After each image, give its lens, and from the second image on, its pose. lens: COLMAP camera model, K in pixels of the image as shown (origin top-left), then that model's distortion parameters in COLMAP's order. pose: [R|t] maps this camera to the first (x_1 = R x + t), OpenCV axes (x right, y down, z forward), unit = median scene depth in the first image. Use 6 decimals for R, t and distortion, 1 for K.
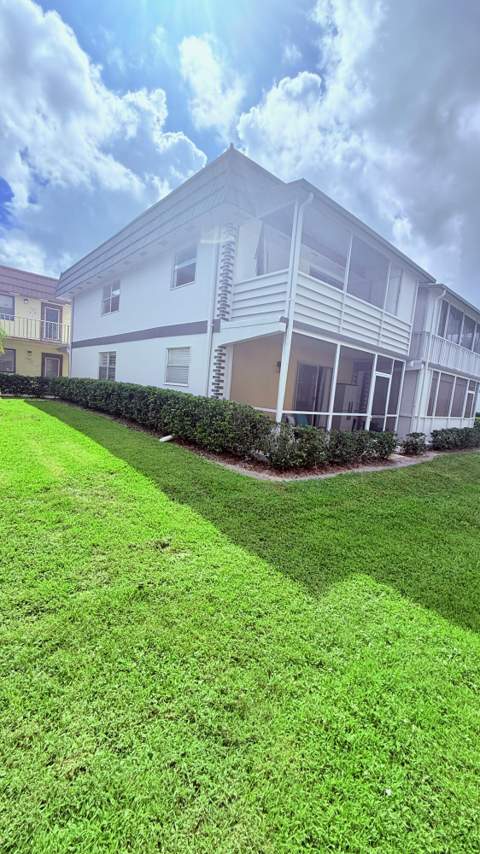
lens RADIAL K [[340.7, 0, 239.7], [0, 340.7, 426.5], [0, 0, 1]] dist [0.002117, -0.000092]
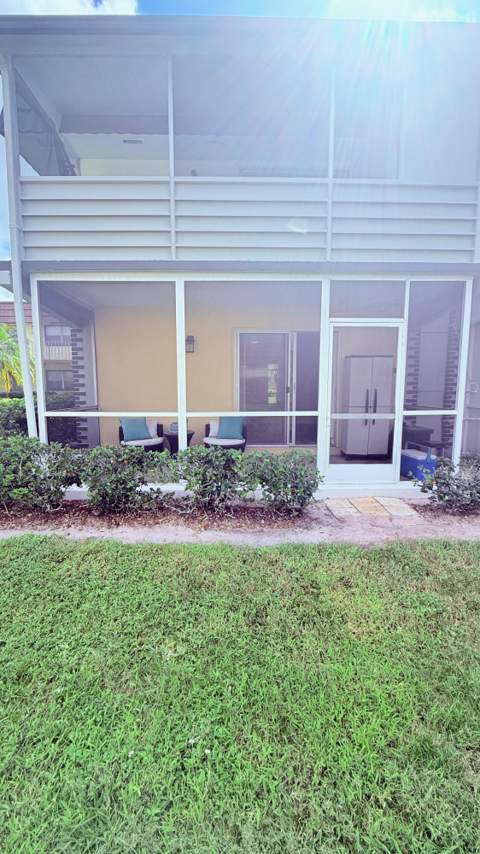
lens RADIAL K [[362.6, 0, 239.7], [0, 362.6, 427.1], [0, 0, 1]] dist [-0.001415, -0.000033]
pose [[0.773380, -0.018692, -0.633667, 0.593458], [0.008064, 0.999774, -0.019649, -0.005866], [0.633892, 0.010086, 0.773356, 0.531845]]
